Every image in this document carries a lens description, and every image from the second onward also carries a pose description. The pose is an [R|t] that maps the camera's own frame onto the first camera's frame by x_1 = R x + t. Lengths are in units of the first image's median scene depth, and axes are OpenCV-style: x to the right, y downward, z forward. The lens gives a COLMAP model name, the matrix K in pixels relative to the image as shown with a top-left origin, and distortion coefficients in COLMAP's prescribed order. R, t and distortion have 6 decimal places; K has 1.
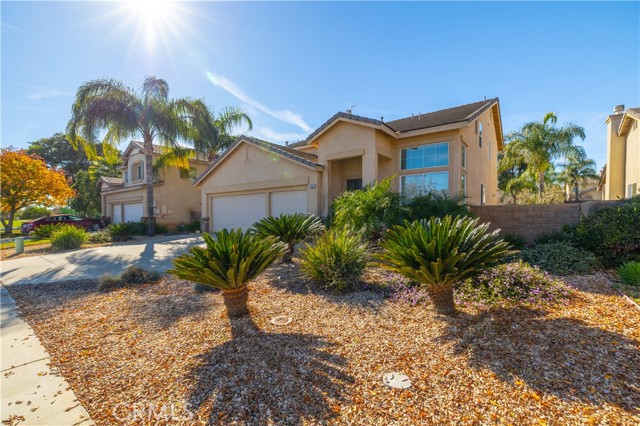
lens RADIAL K [[281.8, 0, 321.5], [0, 281.8, 214.5], [0, 0, 1]] dist [0.004494, -0.001499]
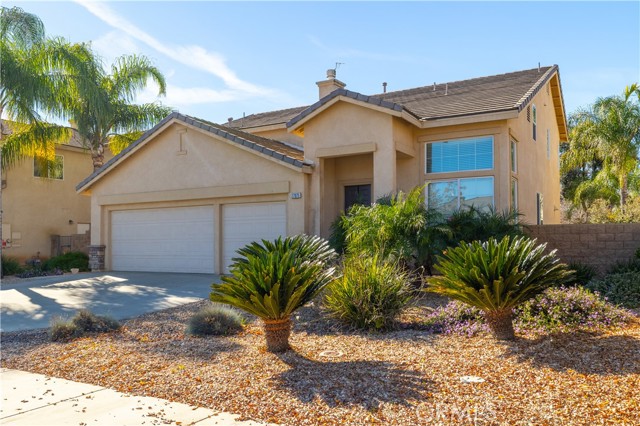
lens RADIAL K [[528.1, 0, 321.7], [0, 528.1, 217.5], [0, 0, 1]] dist [0.002423, 0.009667]
pose [[0.991915, 0.001840, 0.126890, -0.147162], [0.003888, 0.998985, -0.044881, 0.006883], [-0.126844, 0.045012, 0.990901, -0.258066]]
